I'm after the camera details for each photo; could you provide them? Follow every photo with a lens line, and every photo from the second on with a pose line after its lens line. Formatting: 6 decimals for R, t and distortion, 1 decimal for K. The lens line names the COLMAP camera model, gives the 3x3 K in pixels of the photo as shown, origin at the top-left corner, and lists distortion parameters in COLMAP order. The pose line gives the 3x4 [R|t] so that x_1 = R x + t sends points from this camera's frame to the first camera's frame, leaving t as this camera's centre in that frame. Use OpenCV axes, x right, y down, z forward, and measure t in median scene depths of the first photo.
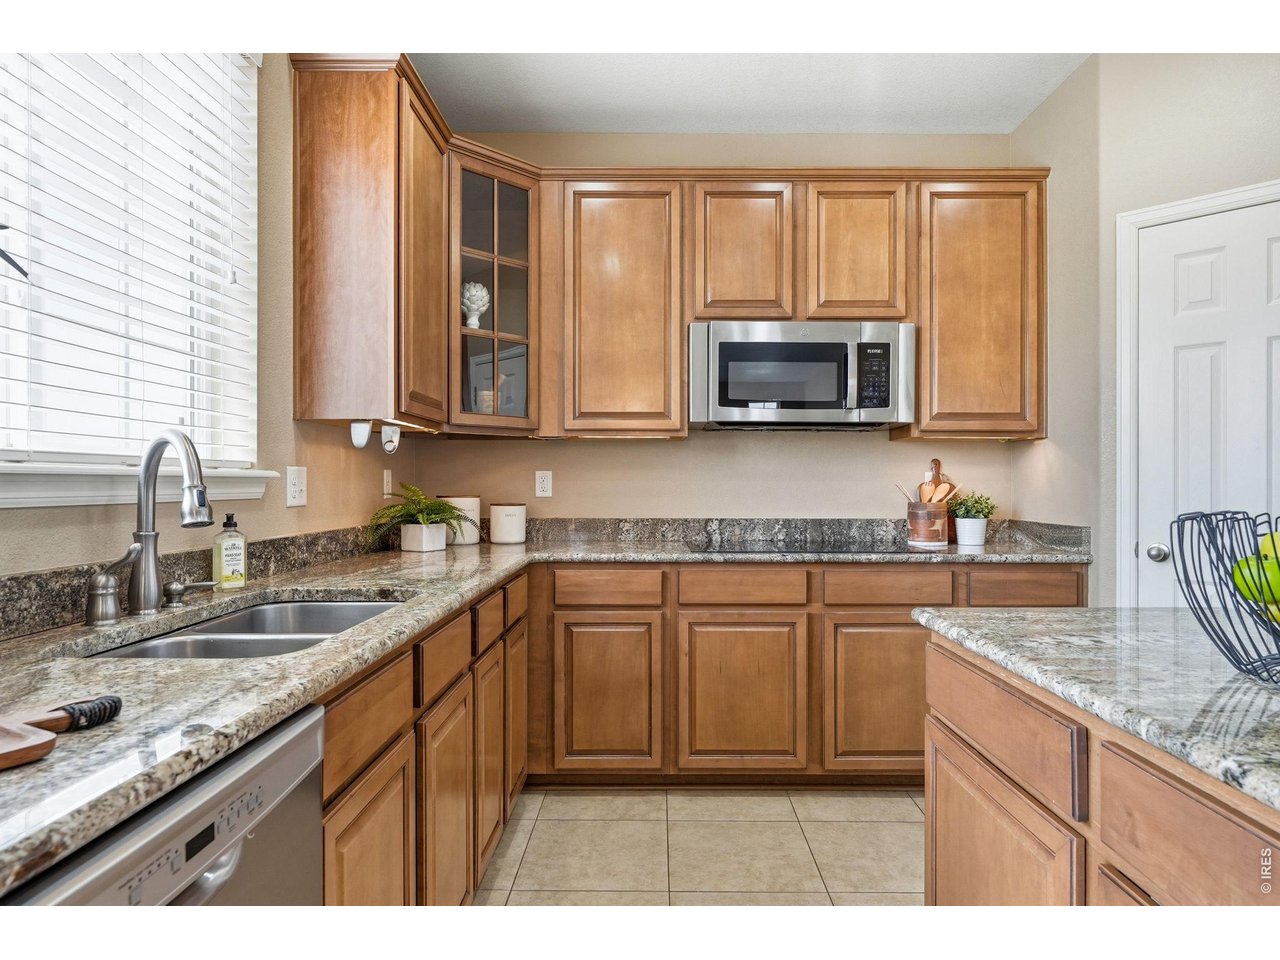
lens RADIAL K [[758.8, 0, 647.5], [0, 758.8, 485.2], [0, 0, 1]] dist [0.002364, 0.000364]
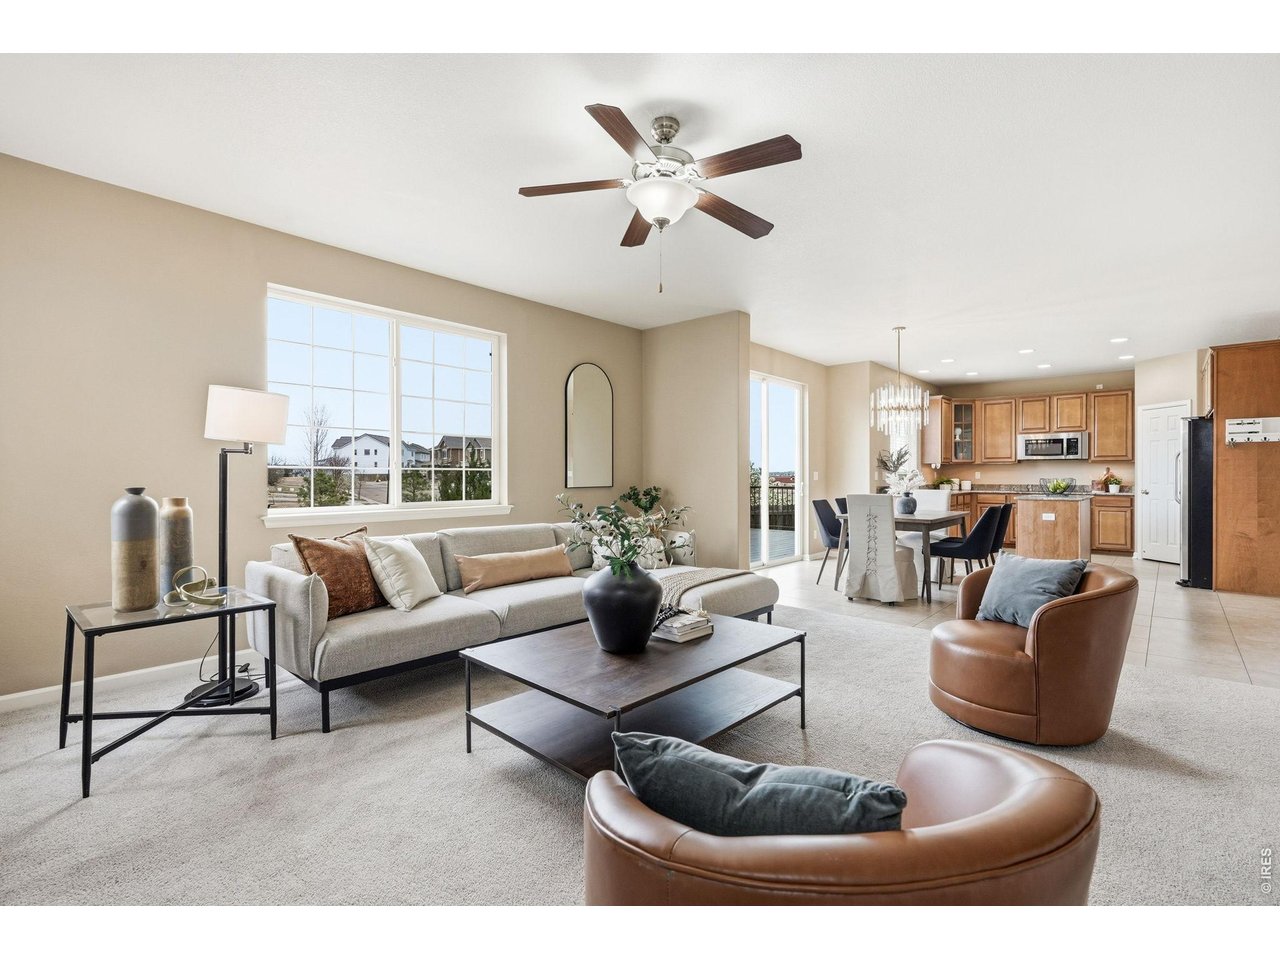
lens RADIAL K [[587.9, 0, 640.0], [0, 587.9, 480.0], [0, 0, 1]] dist [-0.002079, -0.000535]
pose [[0.749382, 0.000453, -0.662137, 0.611350], [0.002245, 0.999992, 0.003225, 0.009095], [0.662134, -0.003903, 0.749376, -2.617402]]
